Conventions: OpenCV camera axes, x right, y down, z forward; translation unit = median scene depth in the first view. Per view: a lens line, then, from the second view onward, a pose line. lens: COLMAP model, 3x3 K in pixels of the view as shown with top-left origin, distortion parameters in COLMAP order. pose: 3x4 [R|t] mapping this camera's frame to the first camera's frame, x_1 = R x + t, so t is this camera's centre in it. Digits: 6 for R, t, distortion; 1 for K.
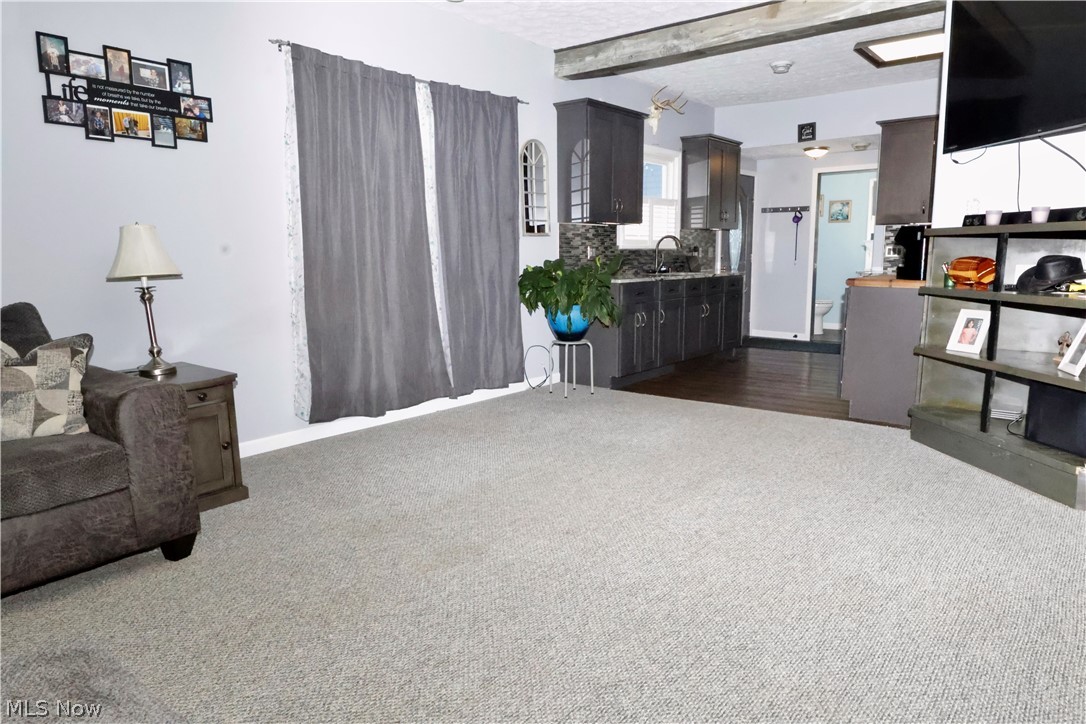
lens RADIAL K [[708.2, 0, 550.1], [0, 708.2, 362.7], [0, 0, 1]] dist [-0.001895, -0.002323]
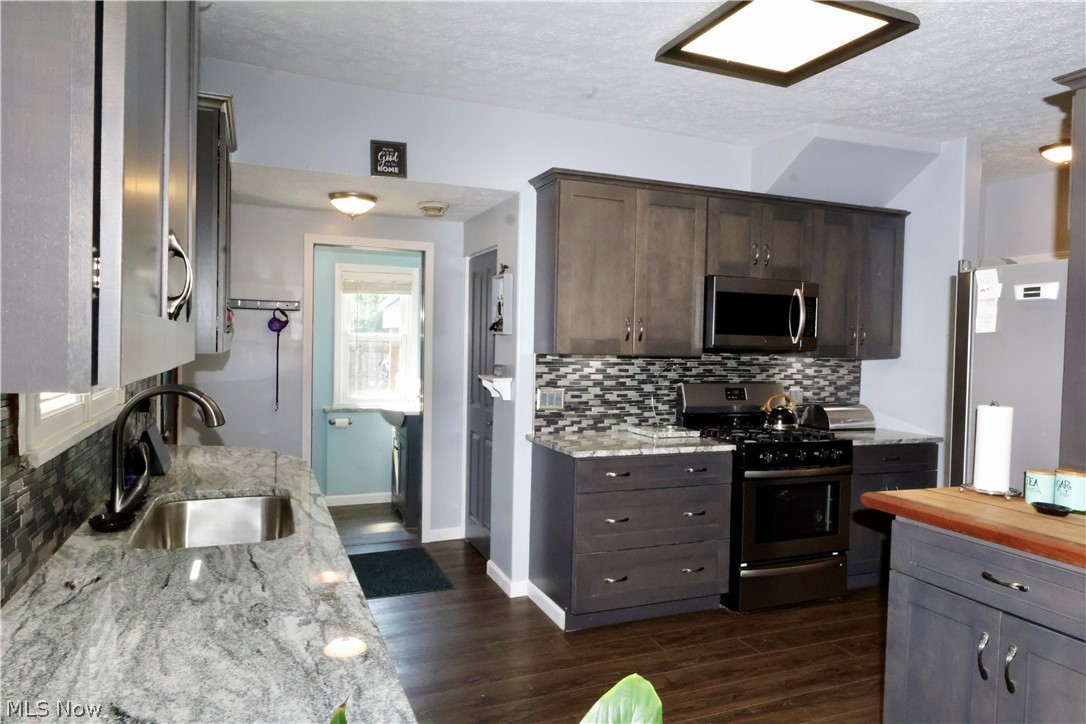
lens RADIAL K [[708.2, 0, 556.9], [0, 708.2, 361.7], [0, 0, 1]] dist [-0.001895, -0.002323]
pose [[0.472511, -0.005225, 0.881309, -0.013410], [0.111133, 0.992354, -0.053701, -0.146563], [-0.874290, 0.123317, 0.469479, 0.679685]]
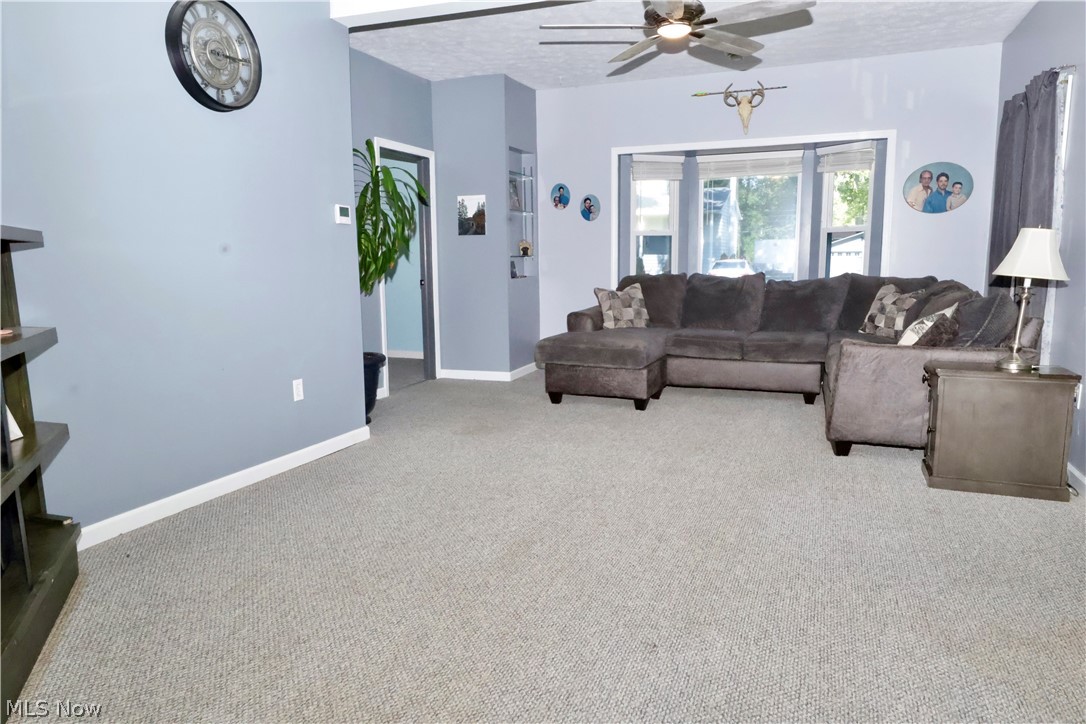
lens RADIAL K [[708.2, 0, 550.5], [0, 708.2, 366.0], [0, 0, 1]] dist [-0.001895, -0.002323]
pose [[-0.954719, 0.059856, -0.291424, 0.179601], [-0.031876, 0.953332, 0.300235, -0.123095], [0.295795, 0.295930, -0.908257, 0.763755]]
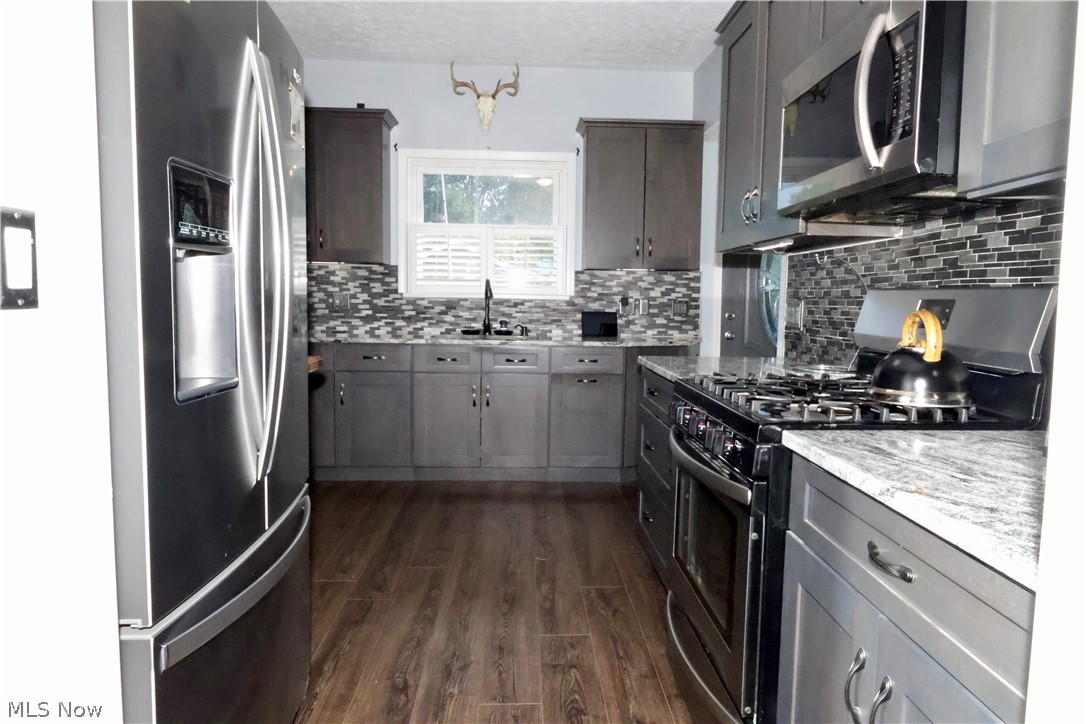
lens RADIAL K [[708.2, 0, 543.0], [0, 708.2, 362.2], [0, 0, 1]] dist [-0.001895, -0.002323]
pose [[0.645856, 0.085638, -0.758641, 0.670219], [-0.138517, 0.990341, -0.006131, -0.098806], [0.750788, 0.109044, 0.651480, 0.572817]]
